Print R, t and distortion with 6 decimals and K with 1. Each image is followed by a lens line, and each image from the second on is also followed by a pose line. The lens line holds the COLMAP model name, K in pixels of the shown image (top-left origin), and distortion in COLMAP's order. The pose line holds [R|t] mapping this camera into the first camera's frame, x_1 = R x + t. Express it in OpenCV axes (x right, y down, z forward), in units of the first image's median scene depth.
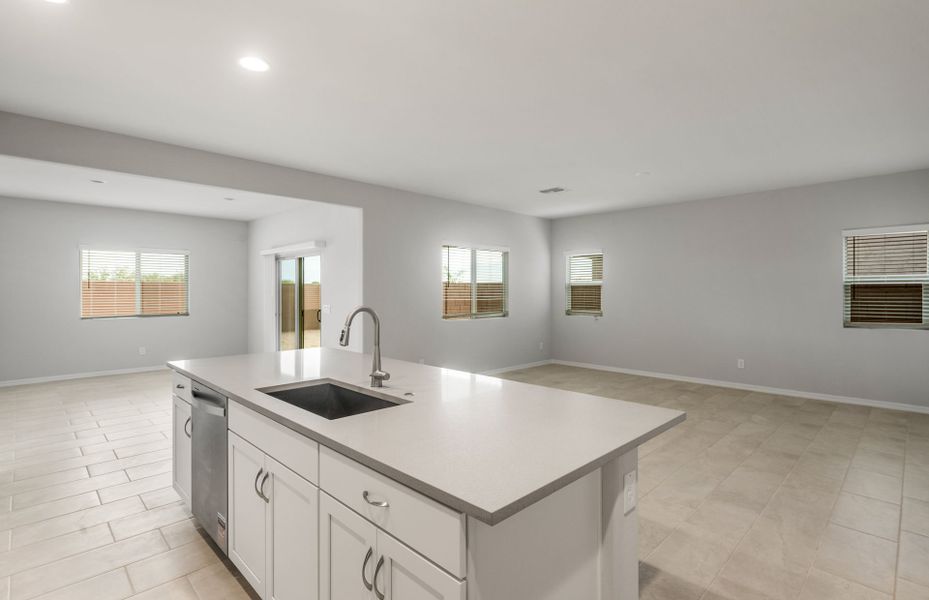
lens RADIAL K [[446.1, 0, 469.0], [0, 446.1, 293.7], [0, 0, 1]] dist [-0.001199, -0.002197]
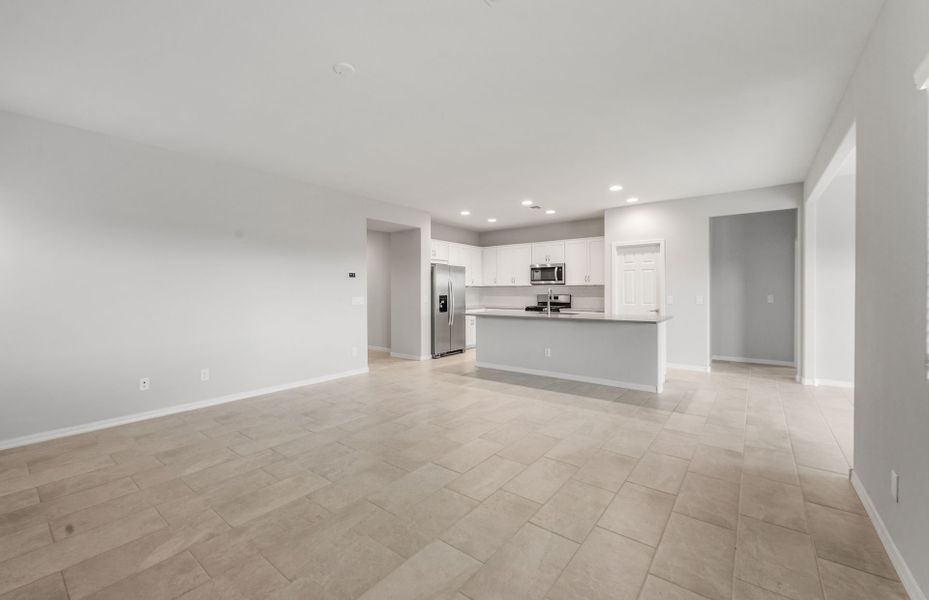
lens RADIAL K [[373.9, 0, 467.4], [0, 373.9, 294.6], [0, 0, 1]] dist [-0.001562, -0.000320]
pose [[-0.991277, 0.002537, -0.131773, 0.264495], [0.000703, 0.999902, 0.013962, 0.010006], [0.131796, 0.013748, -0.991182, 1.309125]]
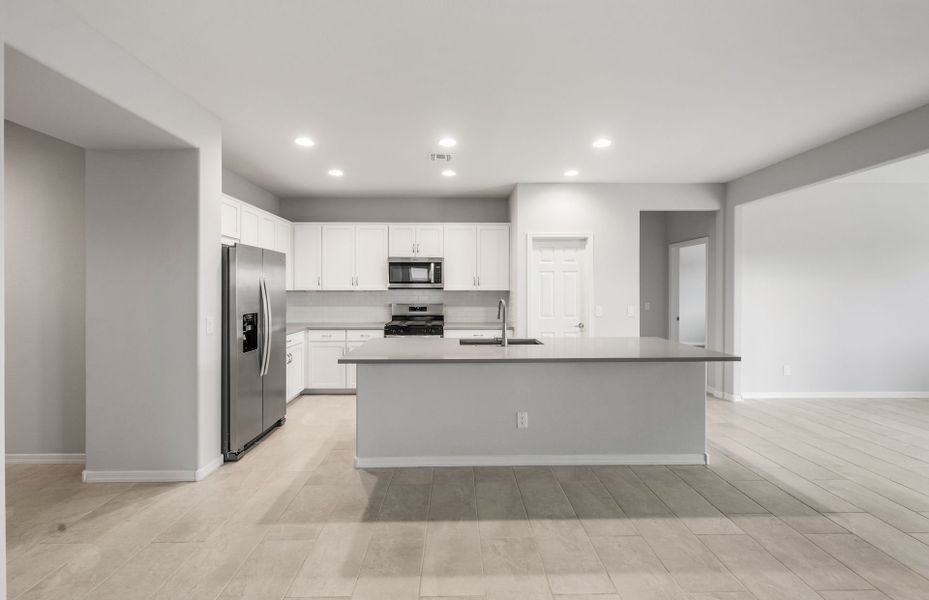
lens RADIAL K [[373.9, 0, 460.5], [0, 373.9, 294.0], [0, 0, 1]] dist [-0.001562, -0.000320]
pose [[-0.698886, 0.007552, -0.715193, 0.357339], [-0.003641, 0.999894, 0.014117, -0.008226], [0.715224, 0.012470, -0.698784, 0.702714]]
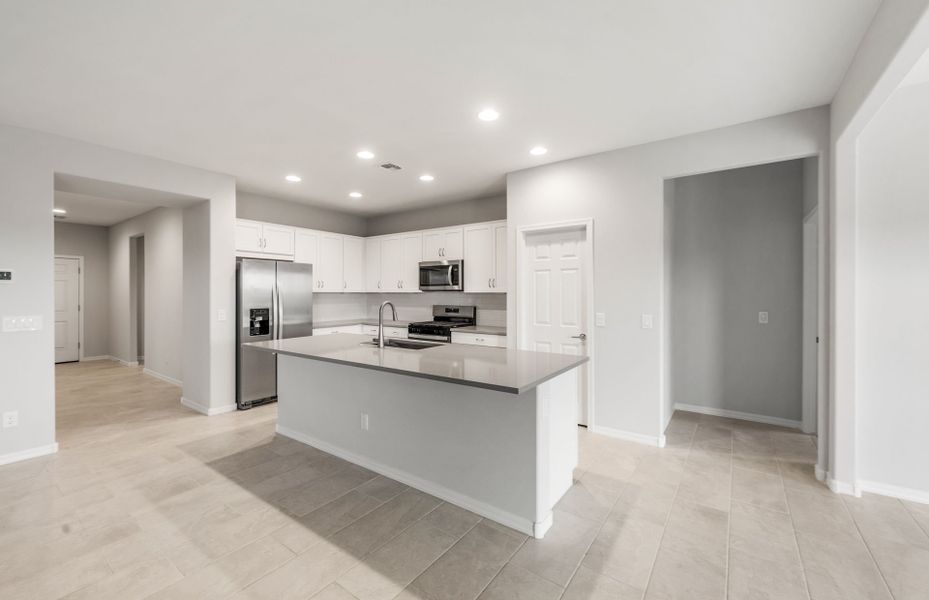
lens RADIAL K [[373.9, 0, 466.8], [0, 373.9, 296.6], [0, 0, 1]] dist [-0.001562, -0.000320]
pose [[-0.985936, -0.000208, -0.167121, -0.107202], [-0.002602, 0.999897, 0.014101, -0.007037], [0.167101, 0.014338, -0.985835, 0.926903]]
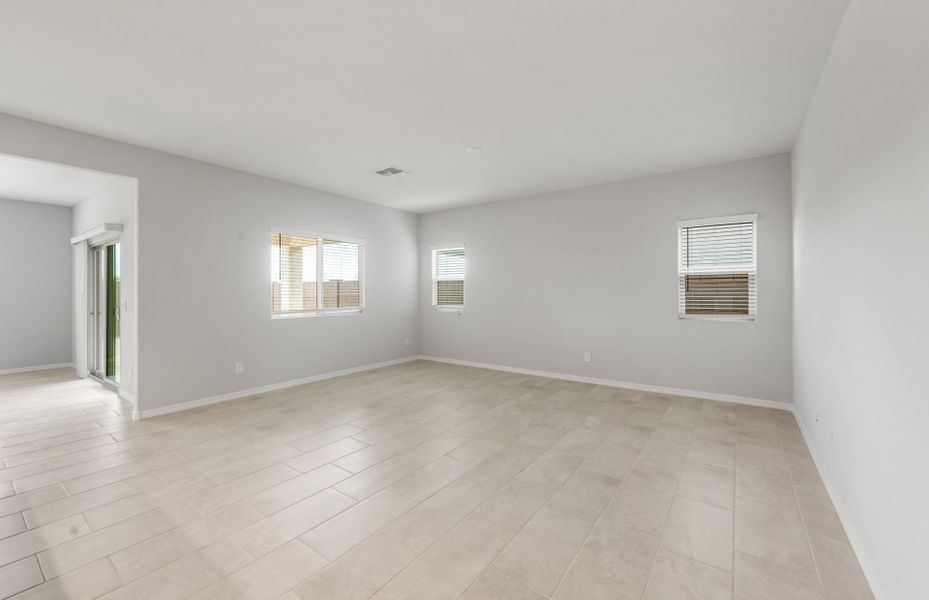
lens RADIAL K [[373.9, 0, 467.3], [0, 373.9, 296.1], [0, 0, 1]] dist [-0.001562, -0.000320]
pose [[0.986870, -0.004270, 0.161462, 0.225326], [0.003144, 0.999969, 0.007232, 0.015211], [-0.161488, -0.006629, 0.986852, 0.236528]]
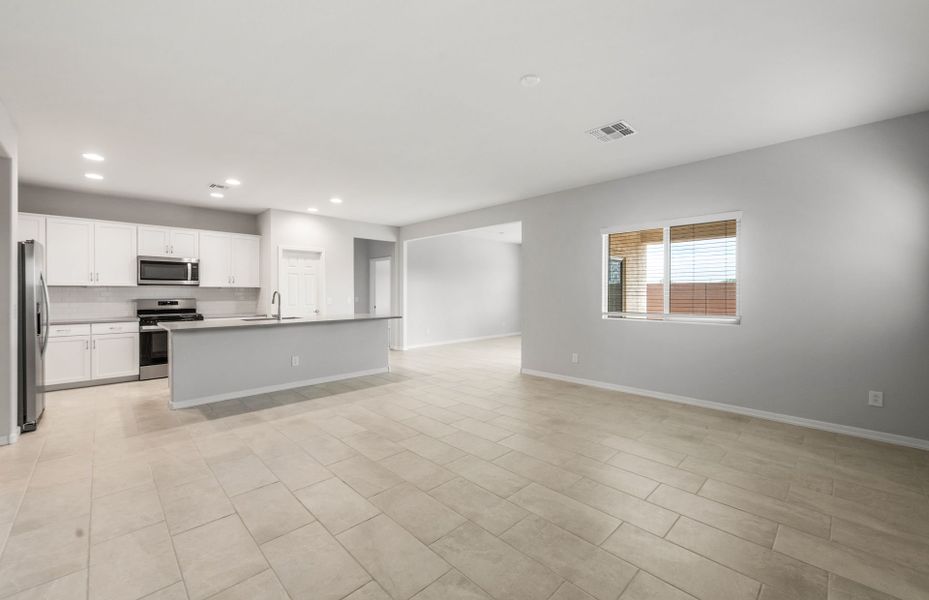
lens RADIAL K [[373.9, 0, 461.8], [0, 373.9, 291.7], [0, 0, 1]] dist [-0.001562, -0.000320]
pose [[-0.015001, -0.005839, -0.999870, 0.783014], [-0.002467, 0.999980, -0.005803, 0.013963], [0.999884, 0.002380, -0.015016, 0.803539]]
